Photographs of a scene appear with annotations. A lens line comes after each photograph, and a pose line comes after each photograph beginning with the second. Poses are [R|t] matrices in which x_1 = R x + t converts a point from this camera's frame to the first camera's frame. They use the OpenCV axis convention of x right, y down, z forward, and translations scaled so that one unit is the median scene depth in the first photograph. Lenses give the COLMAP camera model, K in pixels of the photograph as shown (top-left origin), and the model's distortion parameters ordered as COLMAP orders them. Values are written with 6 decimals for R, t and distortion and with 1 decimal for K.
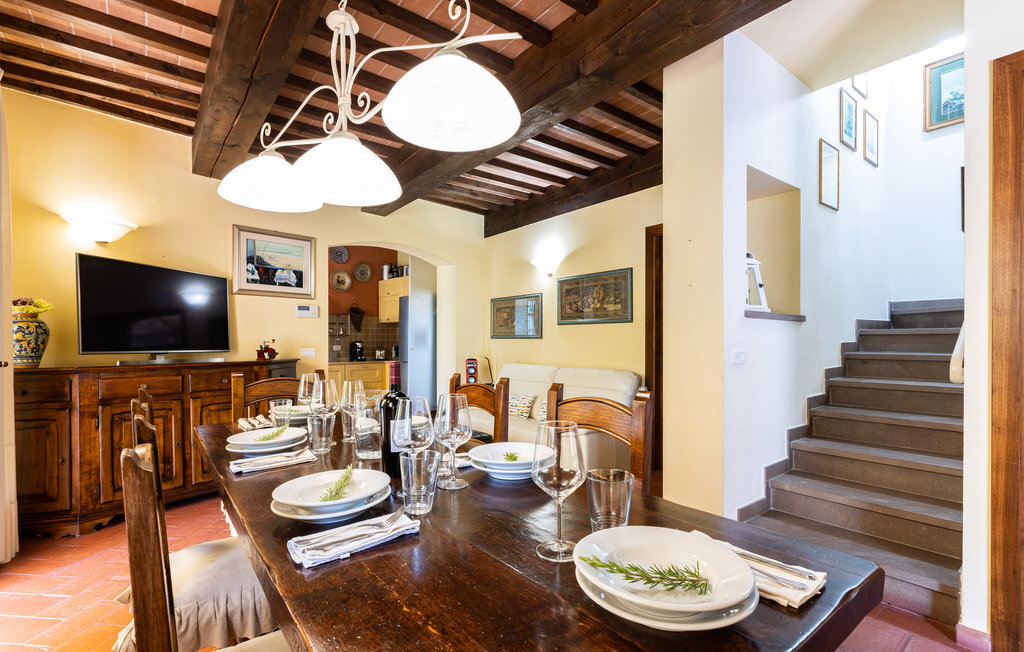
lens RADIAL K [[457.9, 0, 516.1], [0, 457.9, 343.2], [0, 0, 1]] dist [0.000994, -0.000912]
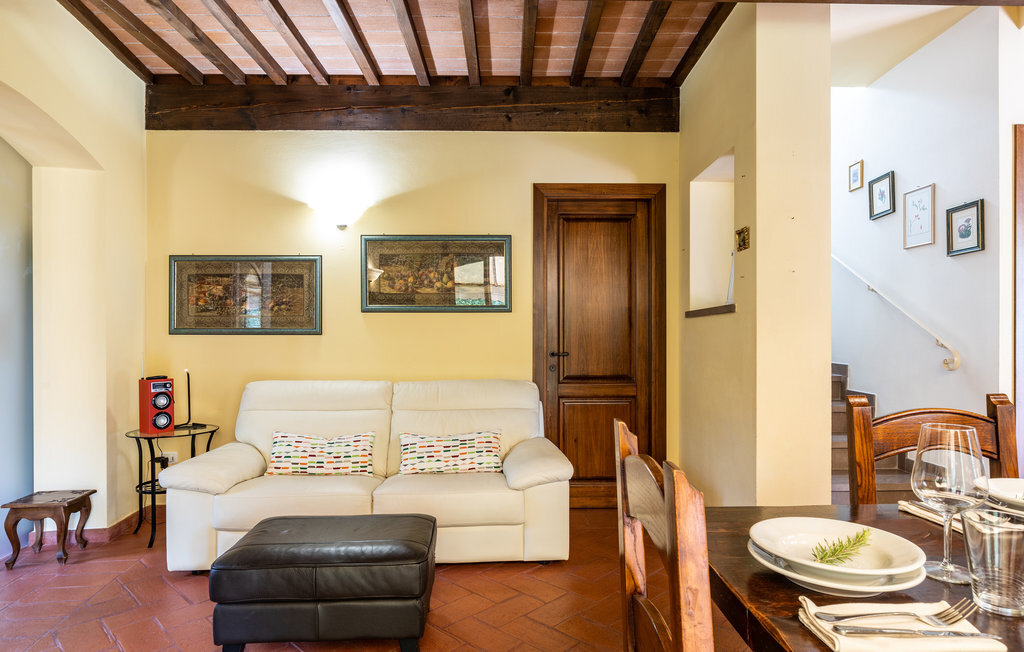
lens RADIAL K [[581.4, 0, 515.1], [0, 581.4, 340.5], [0, 0, 1]] dist [-0.003887, 0.004204]
pose [[0.604450, -0.004361, 0.796631, -0.463957], [0.005412, 0.999984, 0.001367, -0.002590], [-0.796625, 0.003485, 0.604464, 0.445338]]
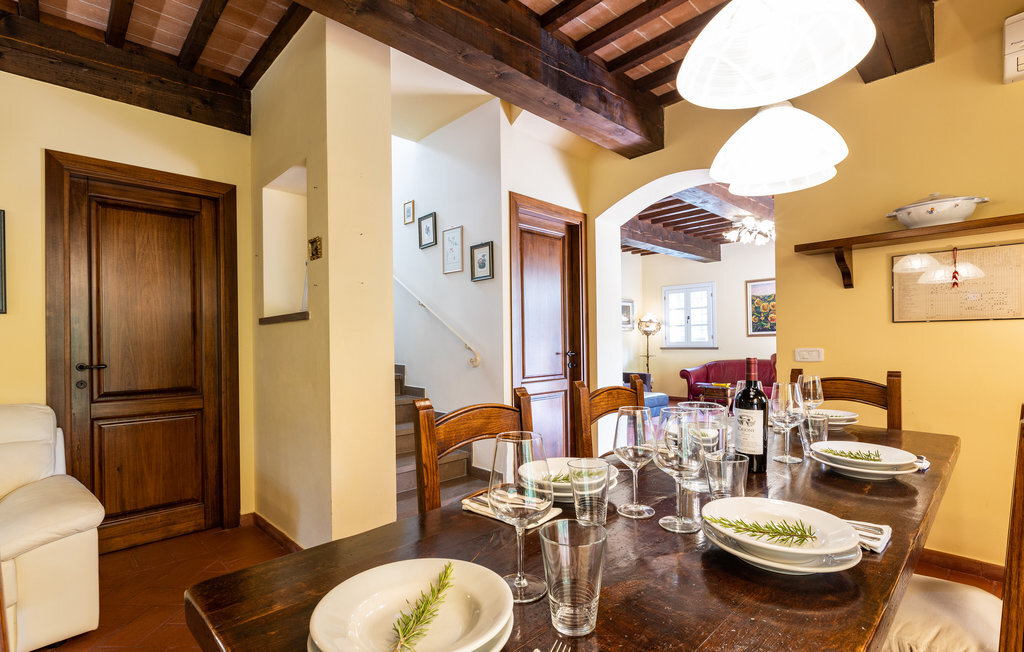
lens RADIAL K [[482.8, 0, 516.0], [0, 482.8, 341.3], [0, 0, 1]] dist [-0.004660, -0.000999]
pose [[-0.105771, 0.001457, 0.994389, -0.363198], [0.017531, 0.999846, 0.000399, -0.003116], [-0.994236, 0.017474, -0.105780, 0.466963]]
